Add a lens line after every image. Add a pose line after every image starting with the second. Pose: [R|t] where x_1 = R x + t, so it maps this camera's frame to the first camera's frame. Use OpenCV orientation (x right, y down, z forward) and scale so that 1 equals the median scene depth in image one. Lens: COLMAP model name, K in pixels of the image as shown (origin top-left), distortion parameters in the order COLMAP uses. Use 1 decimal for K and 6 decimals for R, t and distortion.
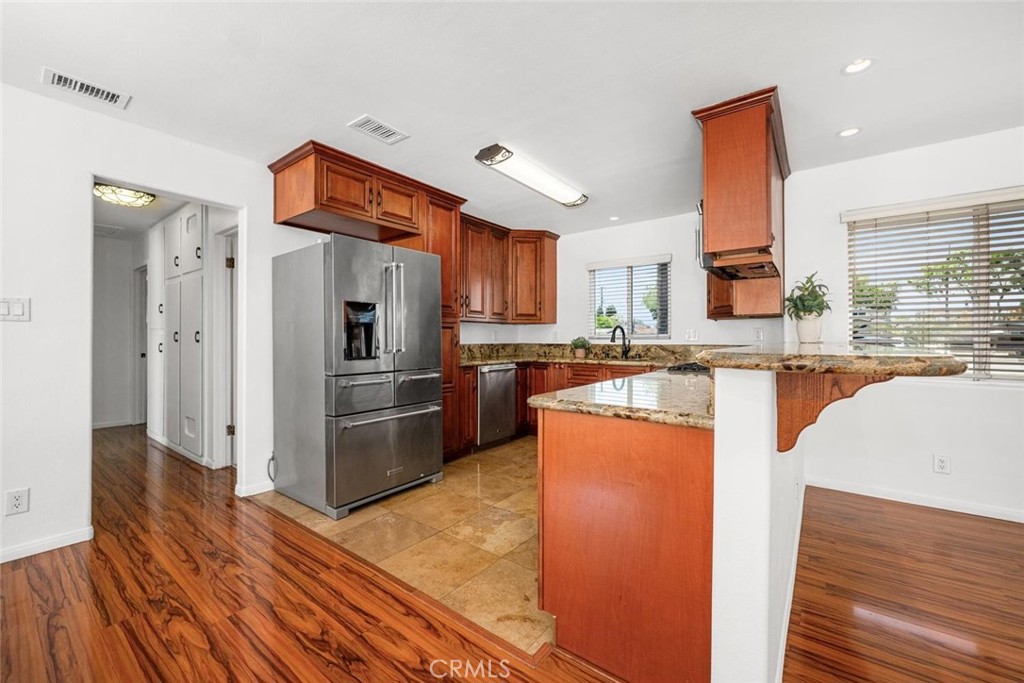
lens RADIAL K [[411.7, 0, 512.6], [0, 411.7, 336.2], [0, 0, 1]] dist [-0.005639, 0.002923]
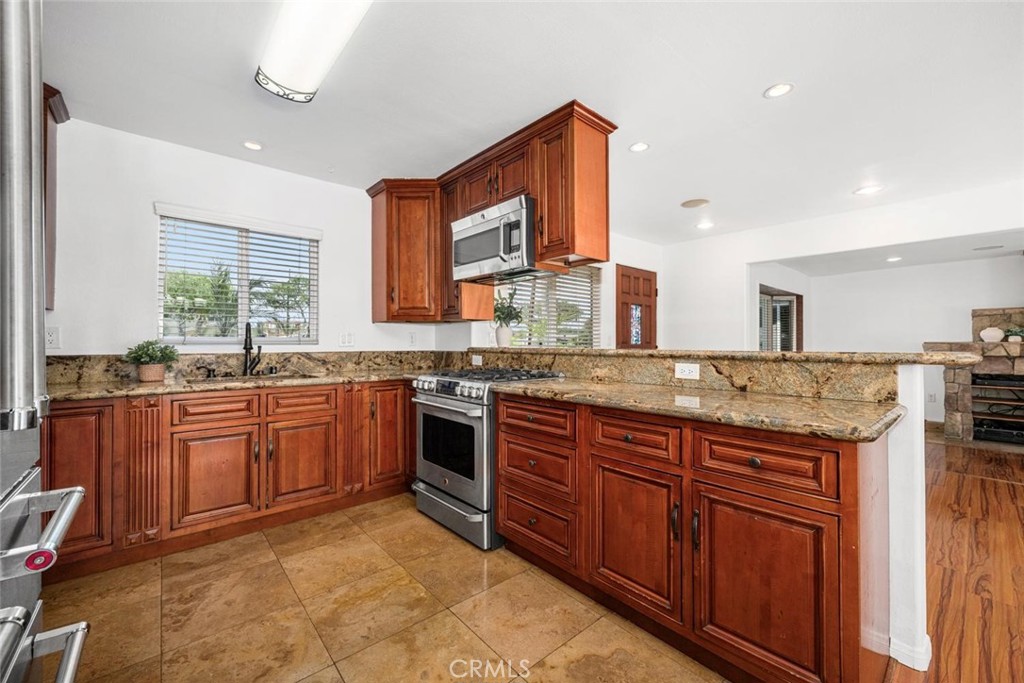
lens RADIAL K [[411.7, 0, 514.7], [0, 411.7, 338.7], [0, 0, 1]] dist [-0.005639, 0.002923]
pose [[0.209066, 0.012510, 0.977822, -0.494648], [-0.003228, 0.999922, -0.012102, 0.008113], [-0.977896, -0.000626, 0.209090, 0.935830]]
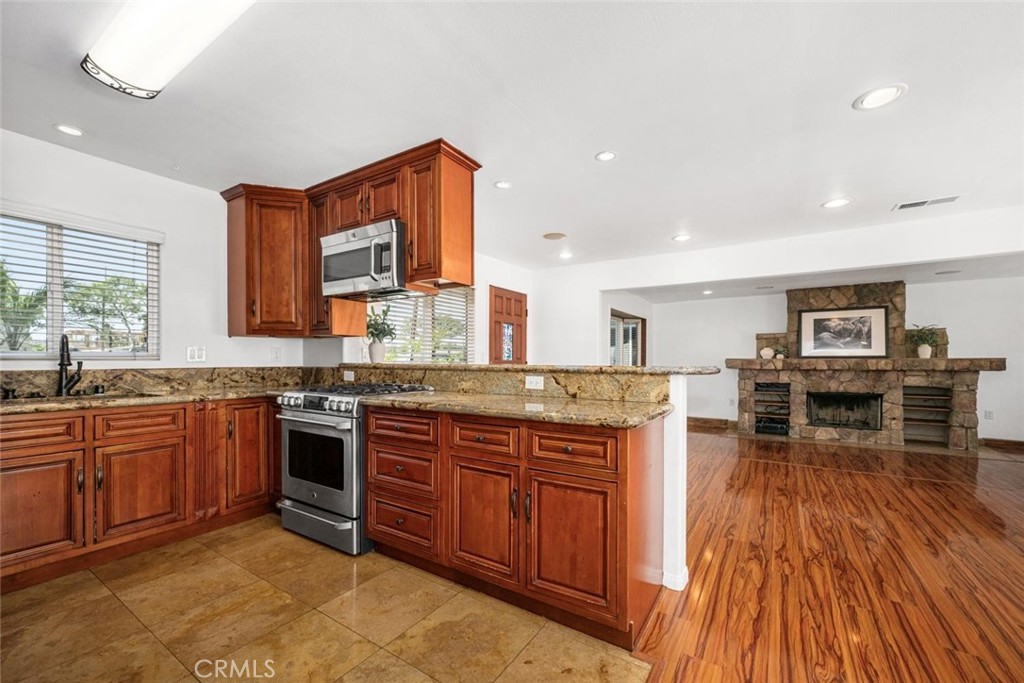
lens RADIAL K [[411.7, 0, 514.7], [0, 411.7, 359.8], [0, 0, 1]] dist [-0.005639, 0.002923]
pose [[-0.069889, -0.000119, 0.997555, -0.597122], [-0.004456, 0.999990, -0.000193, 0.007639], [-0.997545, -0.004458, -0.069889, 0.885309]]
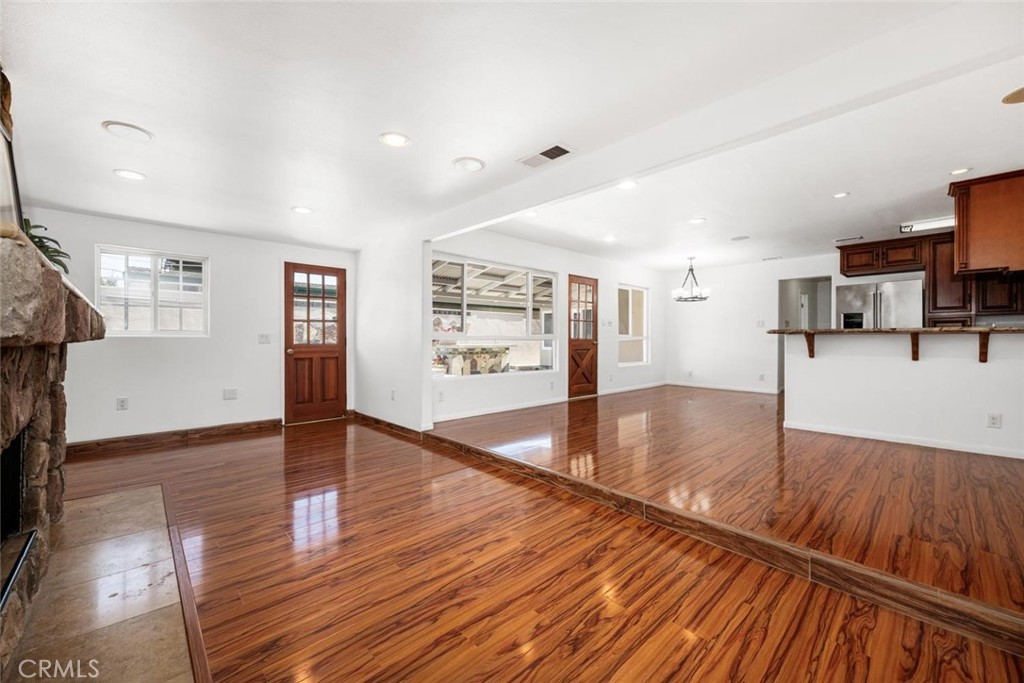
lens RADIAL K [[411.7, 0, 512.5], [0, 411.7, 344.1], [0, 0, 1]] dist [-0.005639, 0.002923]
pose [[-0.155696, 0.012011, -0.987732, 2.442107], [0.003069, 0.999927, 0.011676, 0.059703], [0.987800, -0.001213, -0.155721, -0.537177]]
